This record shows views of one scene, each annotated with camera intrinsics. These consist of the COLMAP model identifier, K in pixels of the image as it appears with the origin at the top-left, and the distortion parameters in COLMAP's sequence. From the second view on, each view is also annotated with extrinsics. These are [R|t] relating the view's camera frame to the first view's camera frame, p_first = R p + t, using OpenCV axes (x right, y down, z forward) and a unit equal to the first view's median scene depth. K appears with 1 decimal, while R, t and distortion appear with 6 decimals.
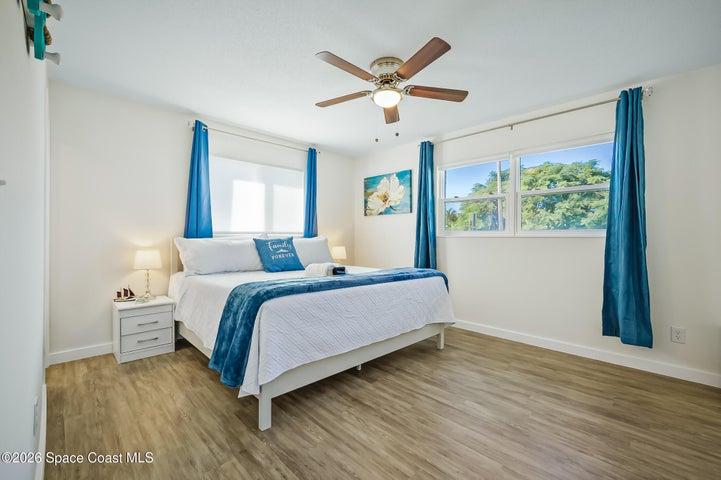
lens RADIAL K [[318.0, 0, 360.5], [0, 318.0, 240.0], [0, 0, 1]] dist [0.000099, -0.000158]
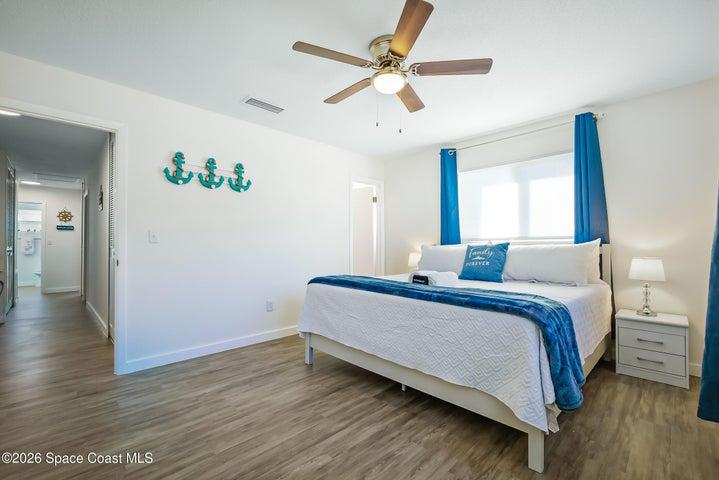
lens RADIAL K [[317.1, 0, 359.5], [0, 317.1, 240.0], [0, 0, 1]] dist [0.000099, -0.000158]
pose [[-0.016628, -0.019664, -0.999668, 0.947726], [-0.005547, 0.999793, -0.019574, 0.002337], [0.999846, 0.005220, -0.016733, 0.933041]]
